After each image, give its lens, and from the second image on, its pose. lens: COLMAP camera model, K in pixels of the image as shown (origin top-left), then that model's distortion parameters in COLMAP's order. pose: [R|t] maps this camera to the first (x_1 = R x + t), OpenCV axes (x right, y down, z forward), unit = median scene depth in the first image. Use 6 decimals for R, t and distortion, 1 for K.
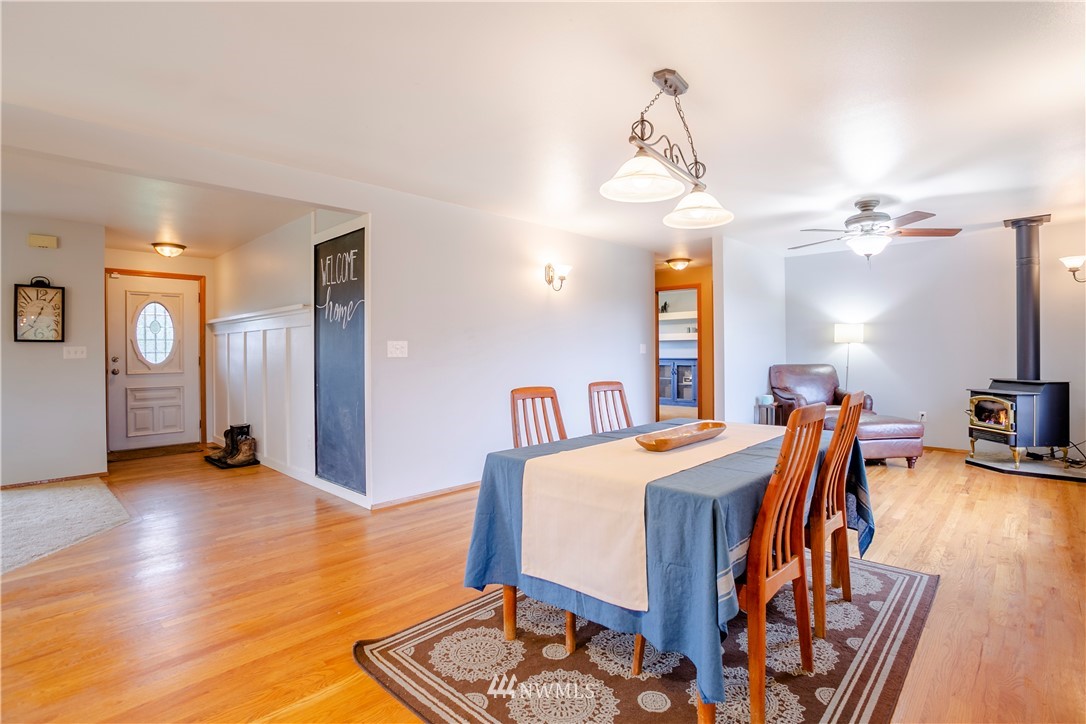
lens RADIAL K [[521.3, 0, 541.7], [0, 521.3, 358.5], [0, 0, 1]] dist [-0.024052, -0.000190]
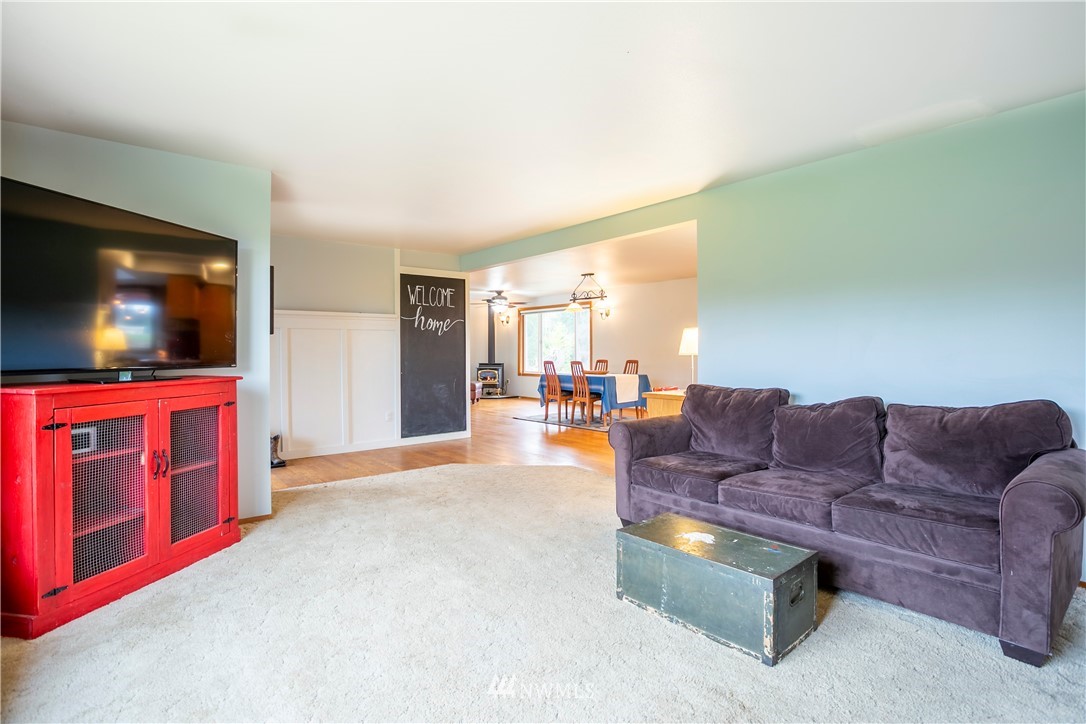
lens RADIAL K [[521.3, 0, 547.2], [0, 521.3, 353.6], [0, 0, 1]] dist [-0.024052, -0.000190]
pose [[0.135619, -0.000057, 0.990761, -1.860882], [0.016331, 0.999864, -0.002178, 0.007939], [-0.990626, 0.016476, 0.135601, 0.437132]]
